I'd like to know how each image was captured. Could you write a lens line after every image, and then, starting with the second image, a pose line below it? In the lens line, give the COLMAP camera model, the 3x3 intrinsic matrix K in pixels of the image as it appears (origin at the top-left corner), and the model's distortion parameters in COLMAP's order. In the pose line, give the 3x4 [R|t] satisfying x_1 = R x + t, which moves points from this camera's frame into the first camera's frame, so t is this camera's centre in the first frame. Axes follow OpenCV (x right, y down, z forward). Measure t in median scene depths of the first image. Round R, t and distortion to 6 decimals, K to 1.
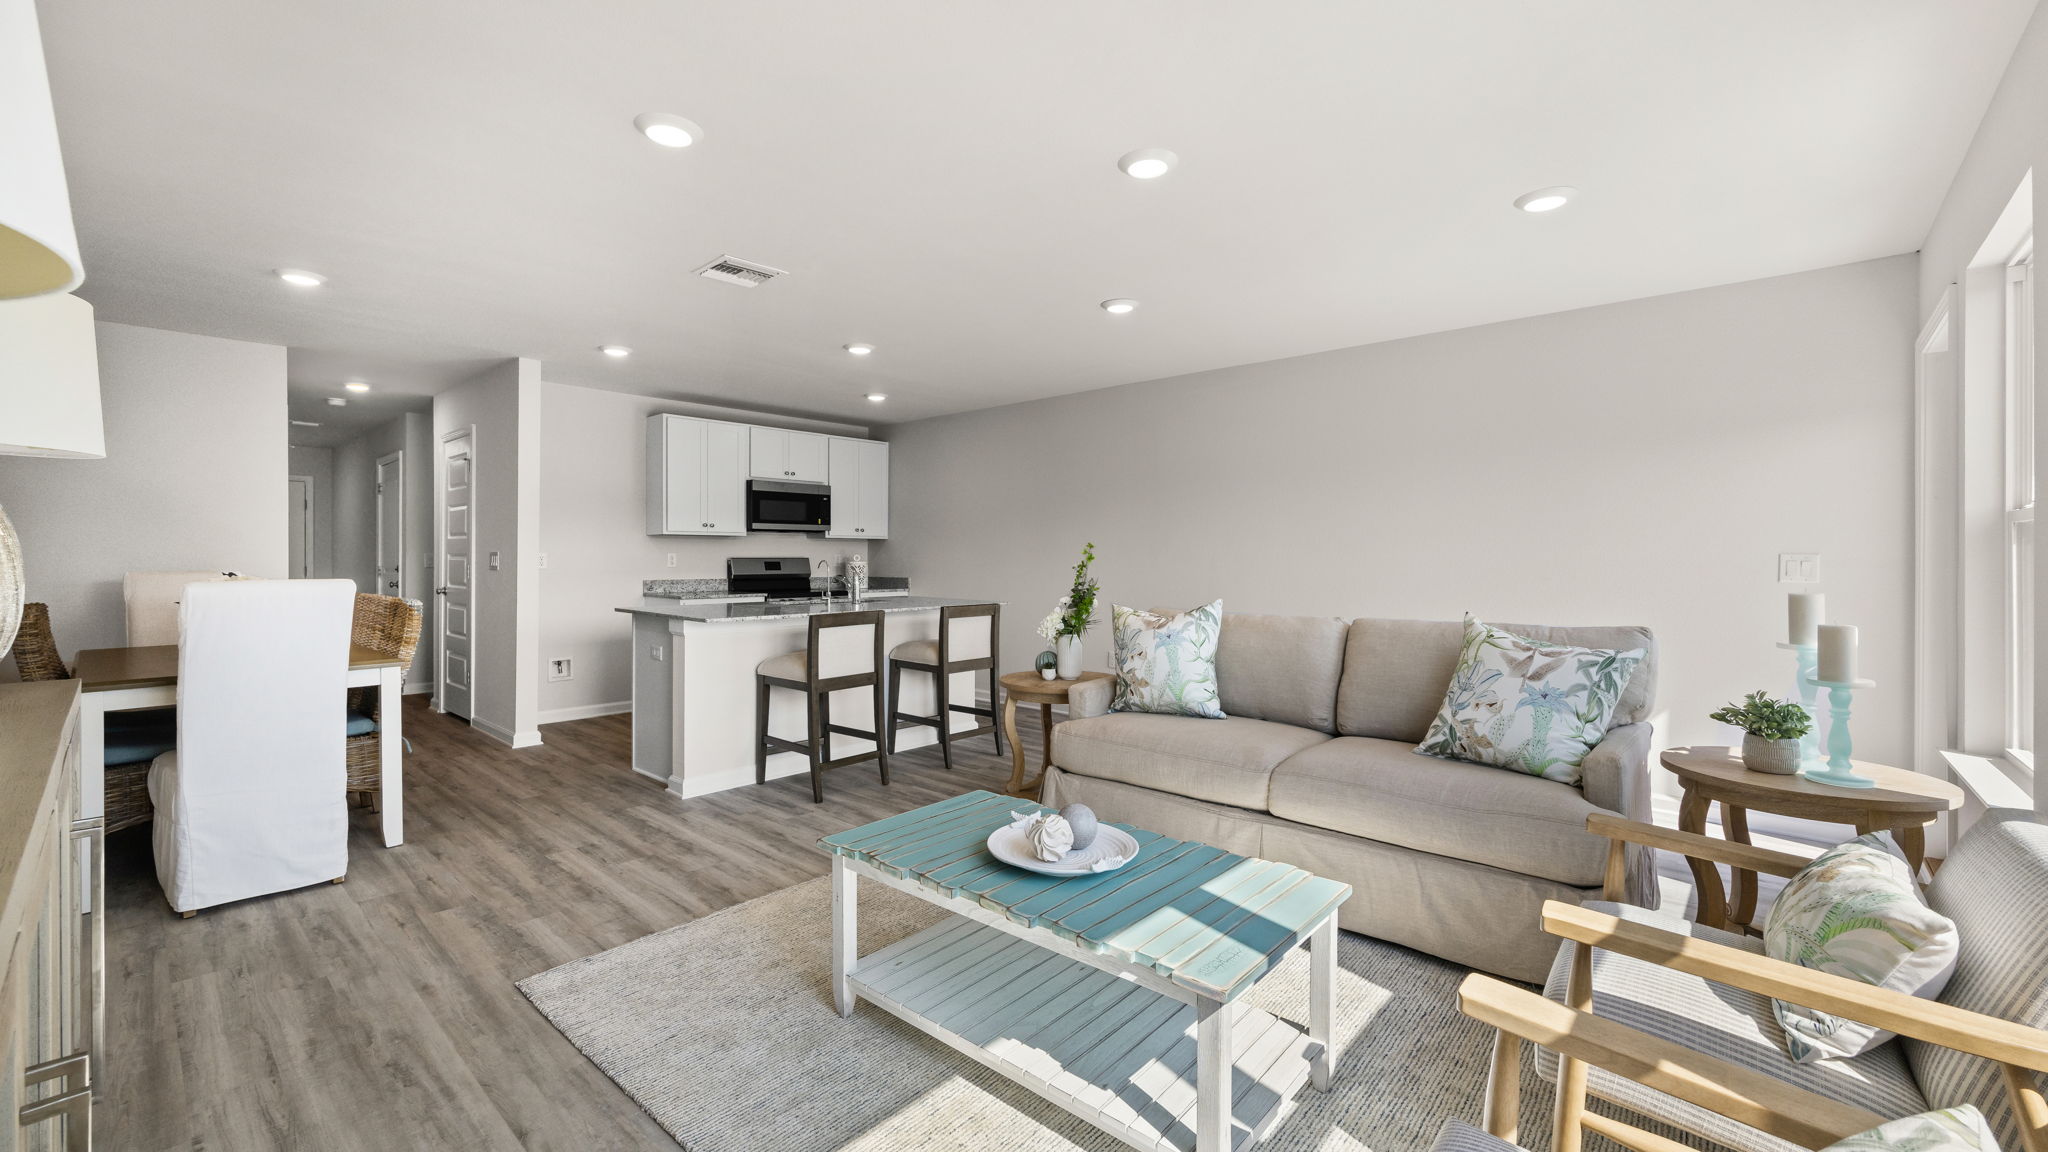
lens RADIAL K [[826.1, 0, 1017.2], [0, 826.1, 561.5], [0, 0, 1]] dist [0.005370, 0.000204]
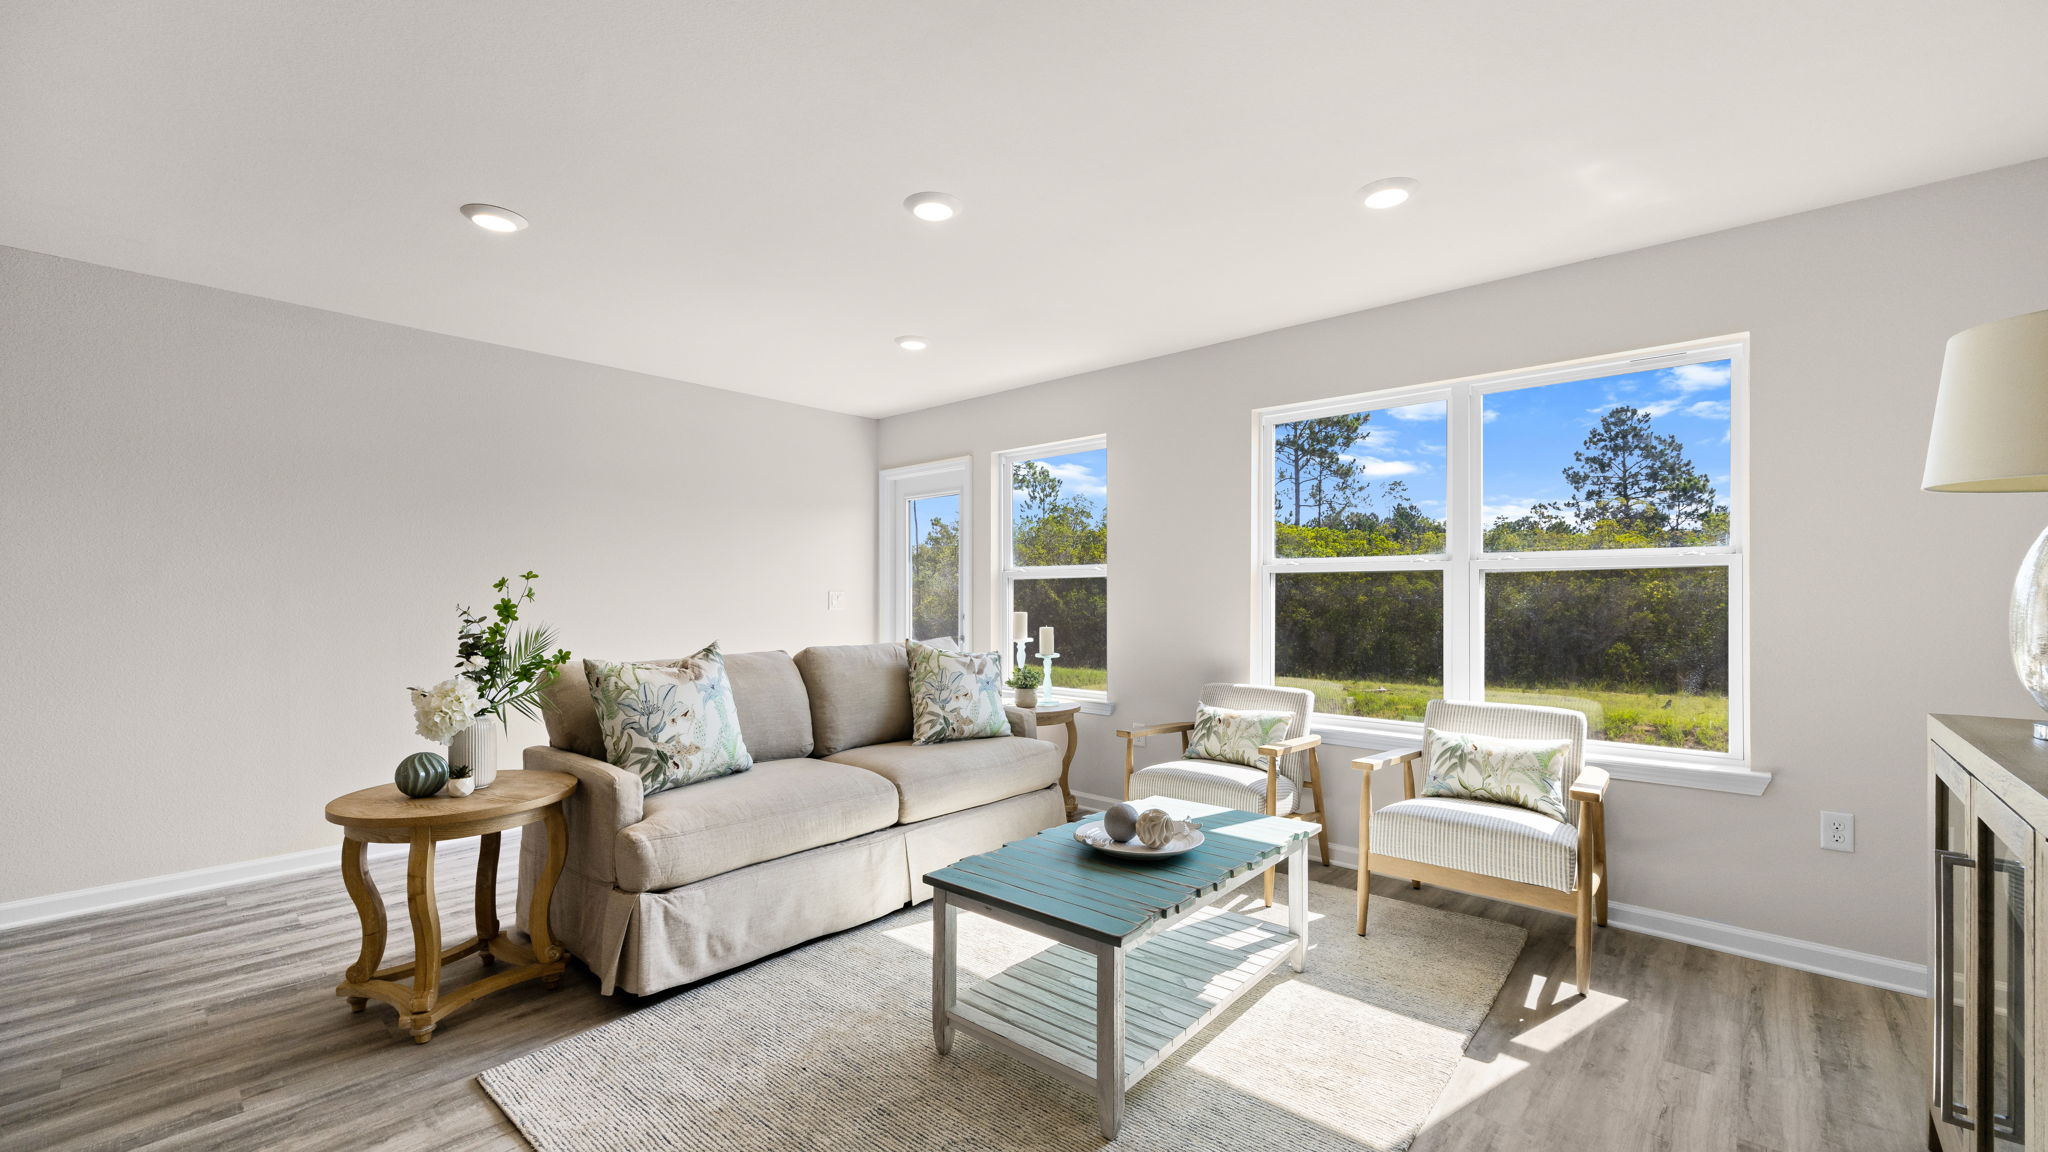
lens RADIAL K [[826.1, 0, 1022.4], [0, 826.1, 588.4], [0, 0, 1]] dist [0.005370, 0.000204]
pose [[-0.017371, 0.007750, 0.999819, -0.359232], [0.002515, 0.999967, -0.007708, -0.001438], [-0.999846, 0.002381, -0.017390, 0.377160]]
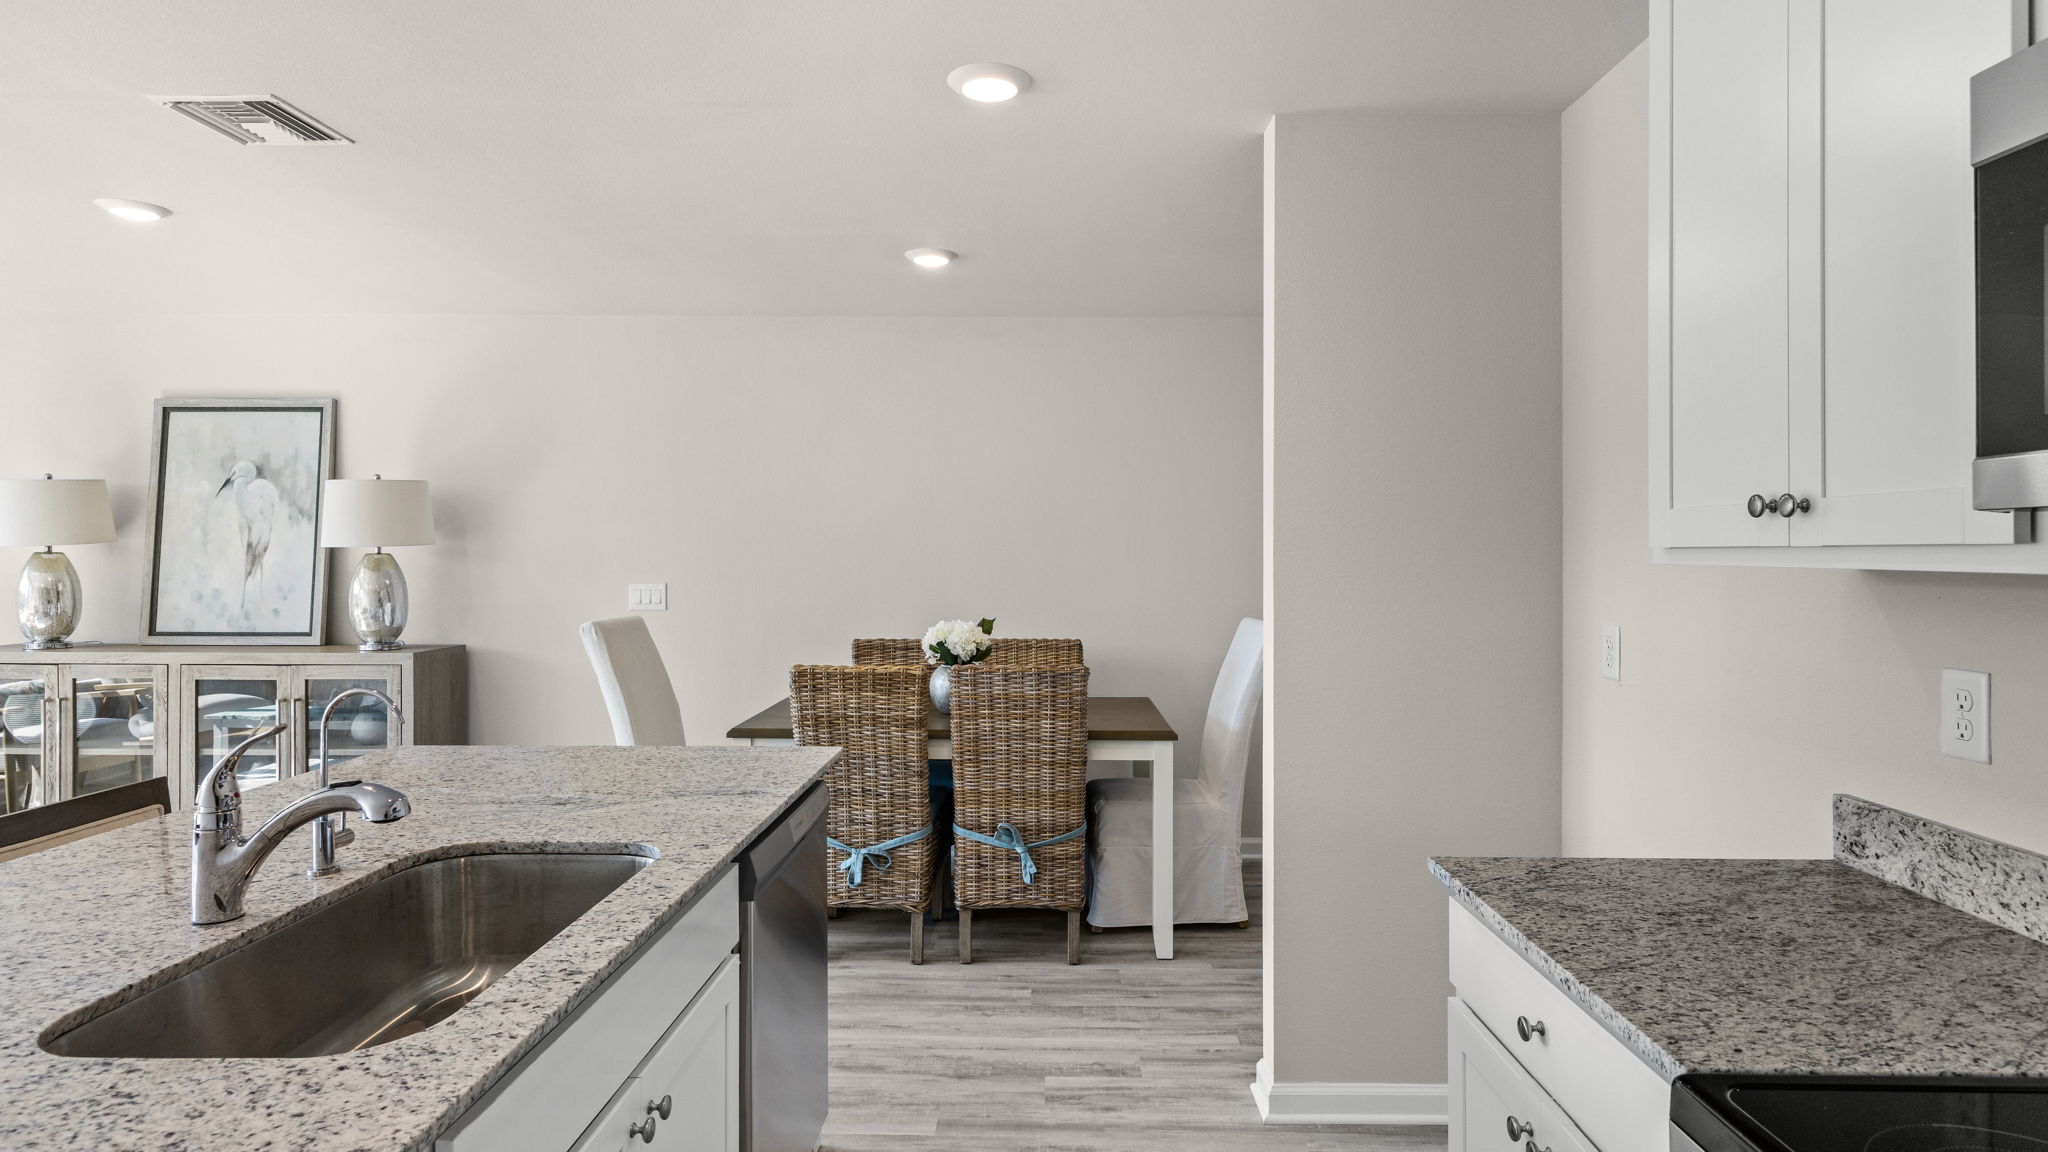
lens RADIAL K [[1094.6, 0, 1034.7], [0, 1094.6, 551.7], [0, 0, 1]] dist [-0.001094, 0.002584]
pose [[-0.745407, -0.002213, -0.666606, -0.134020], [-0.008579, 0.999944, 0.006274, -0.036352], [0.666554, 0.010396, -0.745384, 1.095716]]
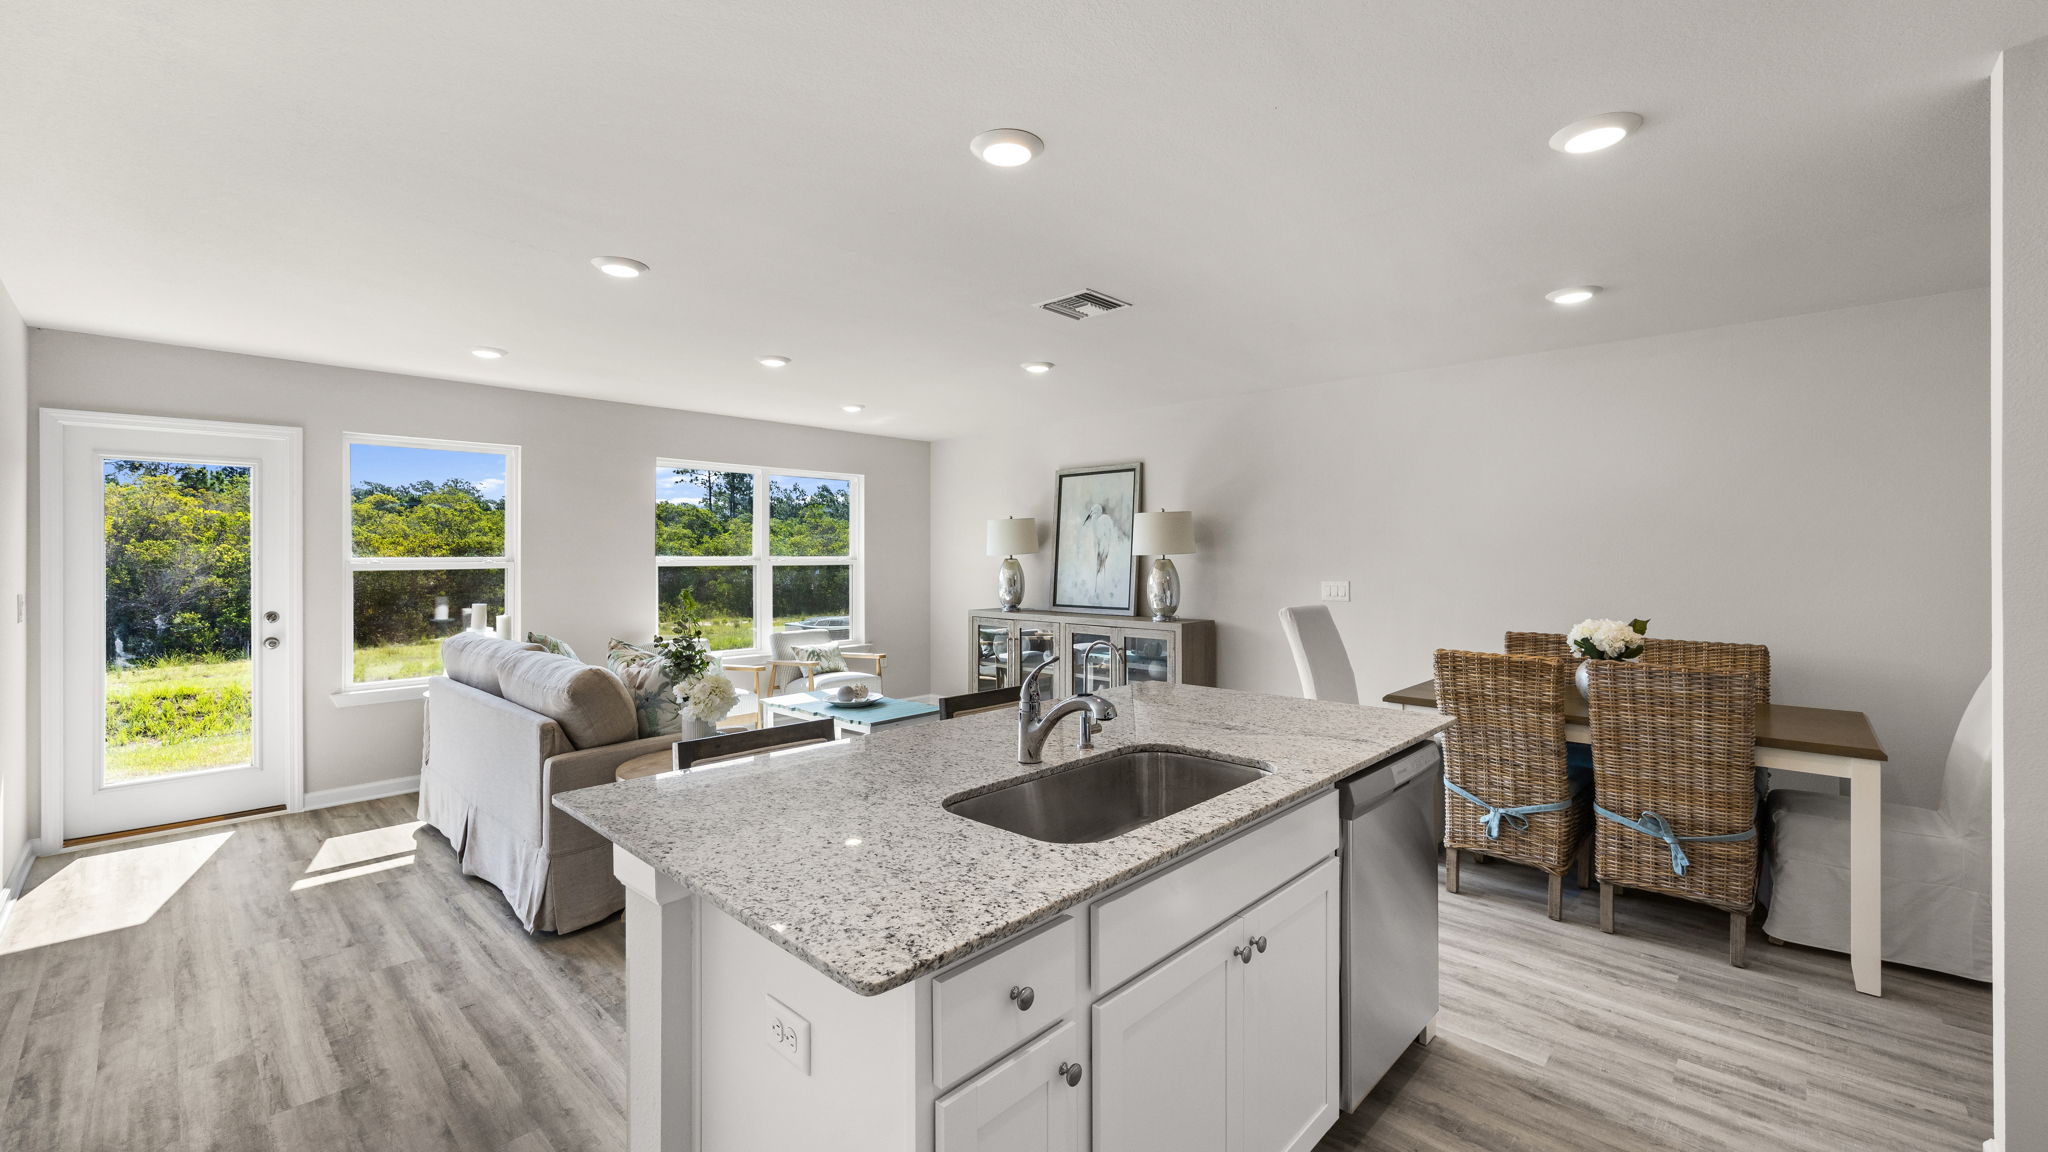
lens RADIAL K [[826.1, 0, 1027.0], [0, 826.1, 556.5], [0, 0, 1]] dist [0.005370, 0.000204]
pose [[-0.999946, 0.000580, 0.010420, -0.162031], [0.000668, 0.999964, 0.008449, -0.037066], [-0.010415, 0.008456, -0.999910, 1.124523]]
